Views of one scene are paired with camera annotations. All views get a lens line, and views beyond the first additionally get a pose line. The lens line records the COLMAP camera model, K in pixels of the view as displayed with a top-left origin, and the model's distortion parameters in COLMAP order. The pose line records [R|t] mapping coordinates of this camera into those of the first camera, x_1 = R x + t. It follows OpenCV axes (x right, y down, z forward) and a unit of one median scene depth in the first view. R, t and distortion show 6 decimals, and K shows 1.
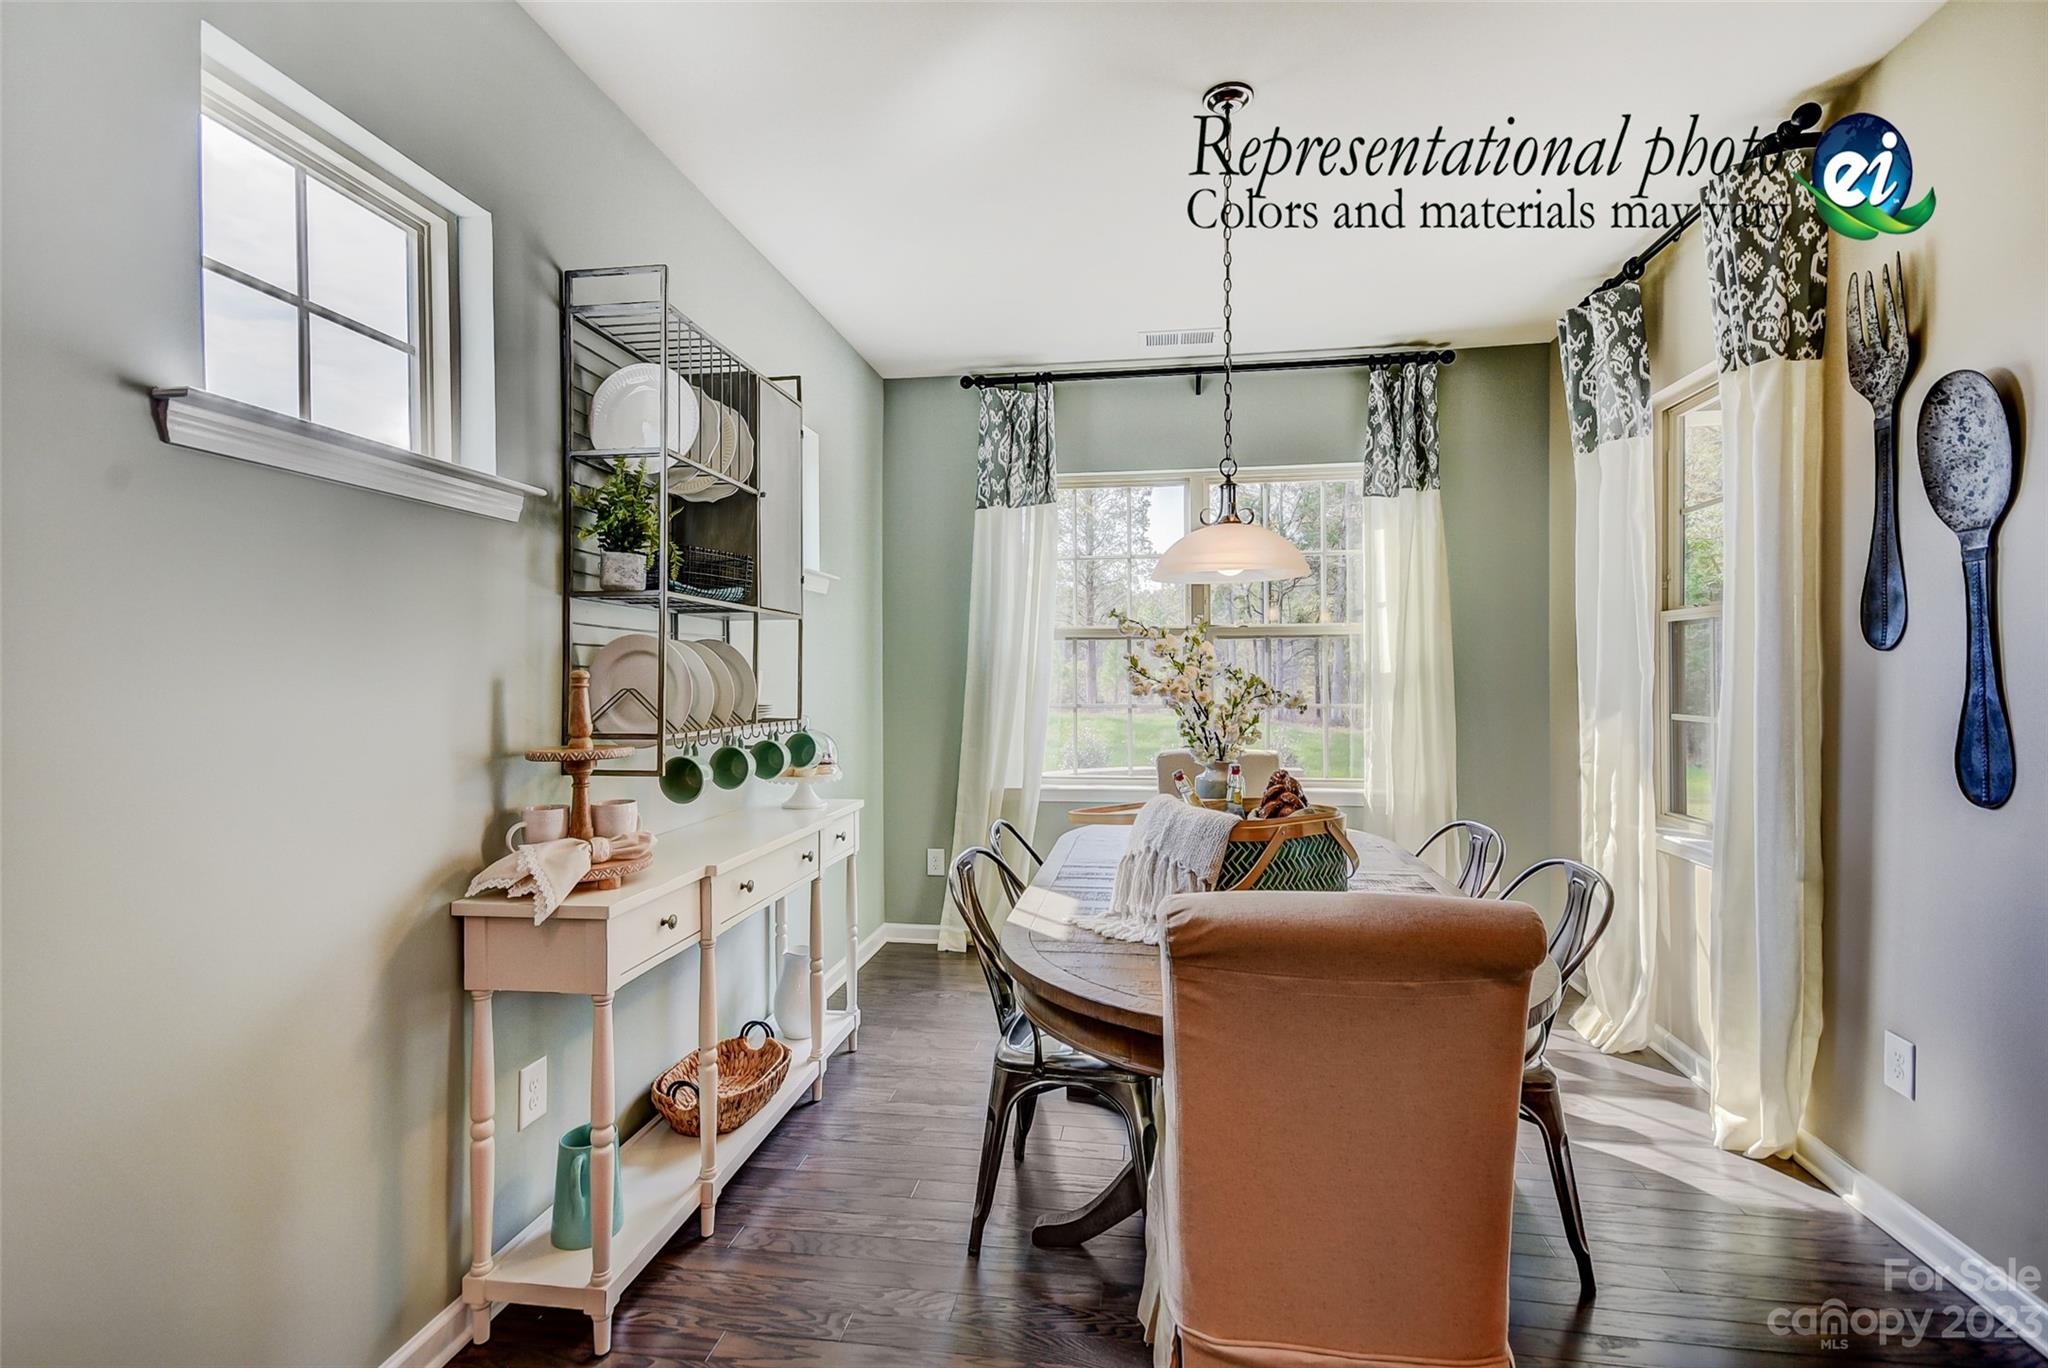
lens RADIAL K [[947.0, 0, 1022.7], [0, 947.0, 675.7], [0, 0, 1]] dist [0.015371, 0.002059]
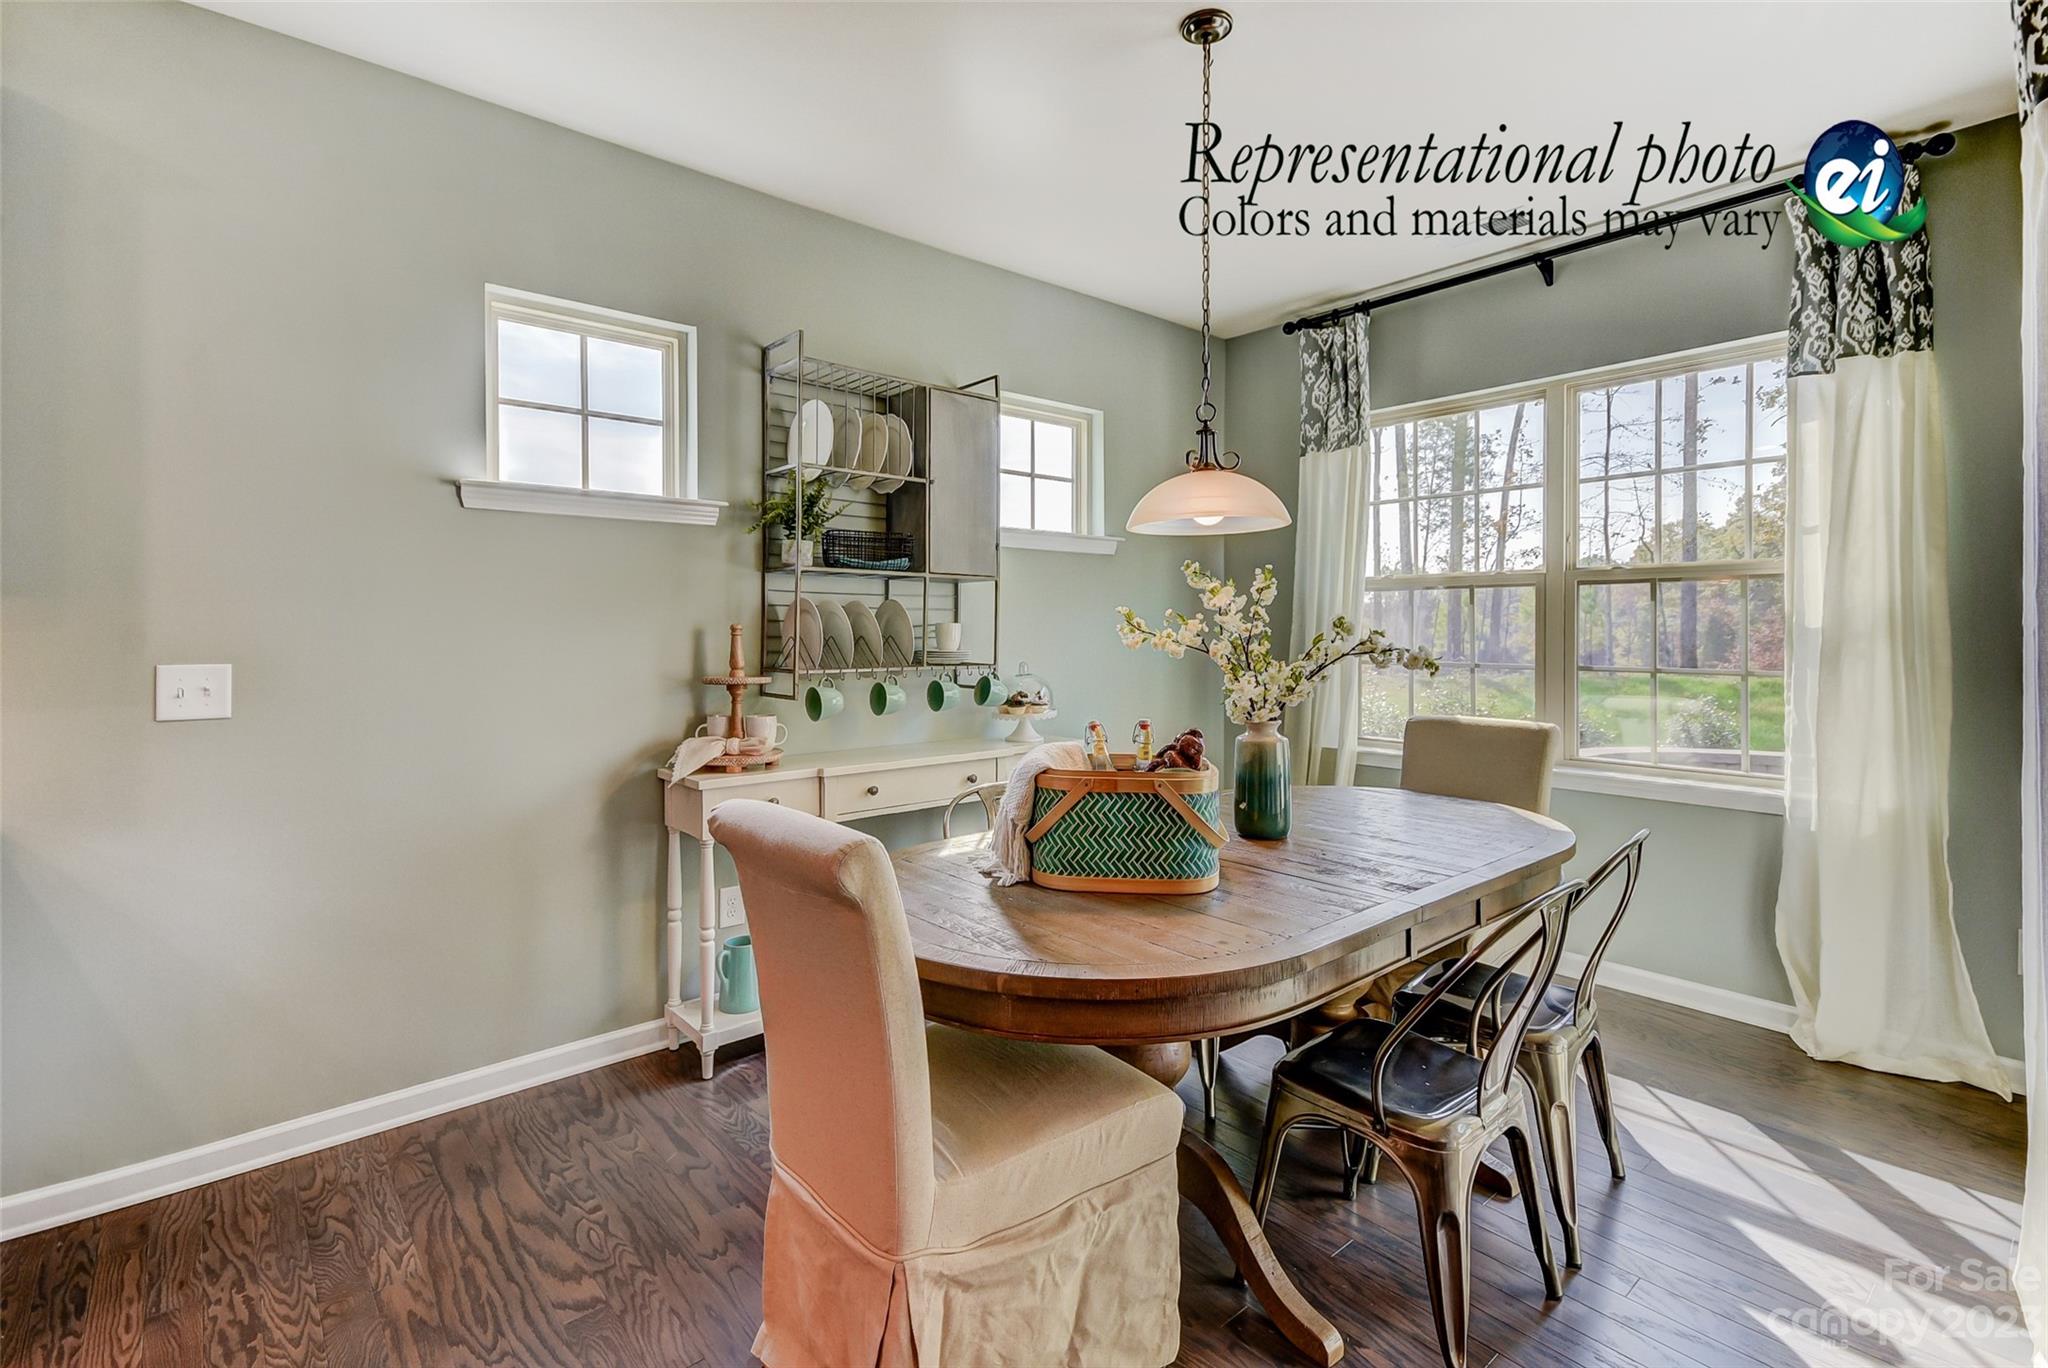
lens RADIAL K [[947.0, 0, 1041.5], [0, 947.0, 634.2], [0, 0, 1]] dist [0.015371, 0.002059]
pose [[0.759038, 0.008790, -0.650987, 0.670200], [-0.003625, 0.999950, 0.009275, -0.003776], [0.651037, -0.004680, 0.759032, 0.154236]]
